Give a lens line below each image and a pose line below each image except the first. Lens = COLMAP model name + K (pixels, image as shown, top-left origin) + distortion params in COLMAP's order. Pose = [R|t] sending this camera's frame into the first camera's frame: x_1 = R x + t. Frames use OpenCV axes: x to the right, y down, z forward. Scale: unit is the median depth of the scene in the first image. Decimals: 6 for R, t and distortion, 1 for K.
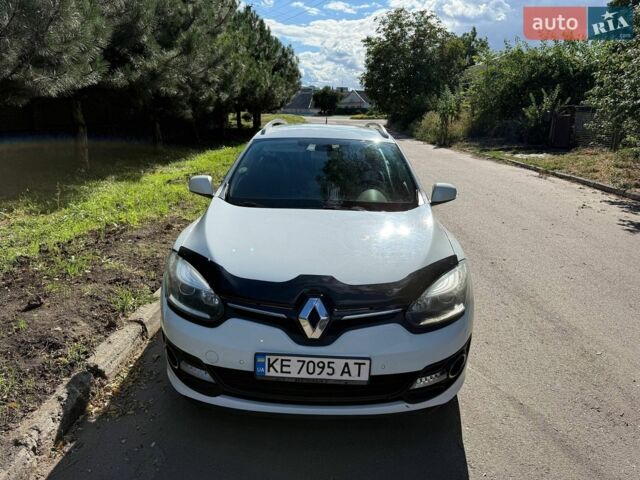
lens RADIAL K [[458.9, 0, 320.0], [0, 458.9, 240.0], [0, 0, 1]] dist [0.004009, 0.000928]
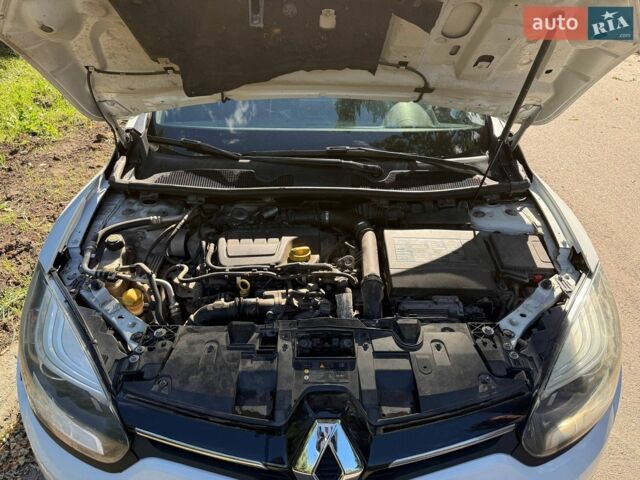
lens RADIAL K [[449.1, 0, 321.9], [0, 449.1, 240.8], [0, 0, 1]] dist [0.001338, -0.002722]
pose [[0.998791, -0.037015, 0.032349, -0.012773], [0.025896, 0.955515, 0.293805, -0.085575], [-0.041785, -0.292612, 0.955318, 0.314899]]
